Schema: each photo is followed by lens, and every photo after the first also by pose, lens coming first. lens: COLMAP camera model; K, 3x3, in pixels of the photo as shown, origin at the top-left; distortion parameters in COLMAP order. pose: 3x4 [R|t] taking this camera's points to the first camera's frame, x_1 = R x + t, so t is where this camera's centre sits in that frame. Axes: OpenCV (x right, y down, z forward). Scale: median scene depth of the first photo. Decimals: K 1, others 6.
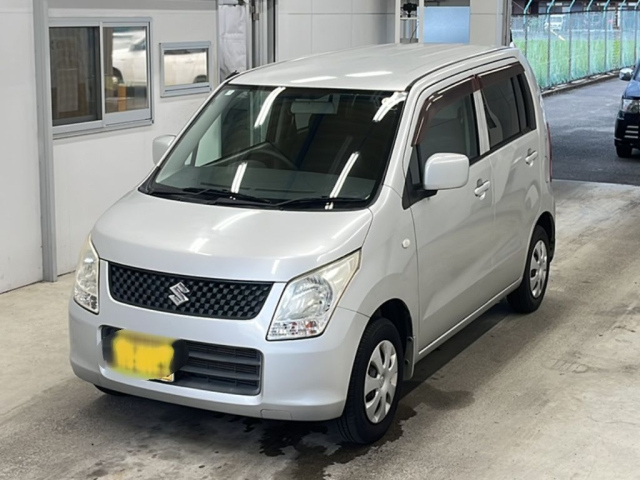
lens RADIAL K [[1303.5, 0, 309.1], [0, 1303.5, 238.5], [0, 0, 1]] dist [0.164653, 0.000000]
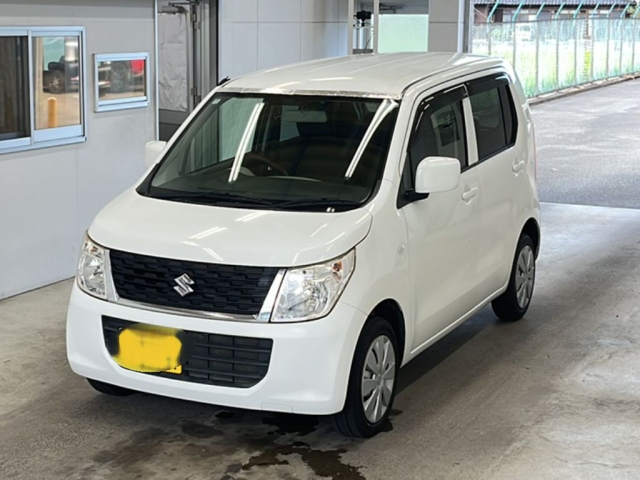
lens RADIAL K [[1184.7, 0, 311.9], [0, 1184.7, 234.4], [0, 0, 1]] dist [0.156971, 0.000000]
pose [[0.999847, 0.001114, -0.017474, 0.054784], [-0.001029, 0.999987, 0.004905, -0.025549], [0.017479, -0.004886, 0.999835, 0.156377]]
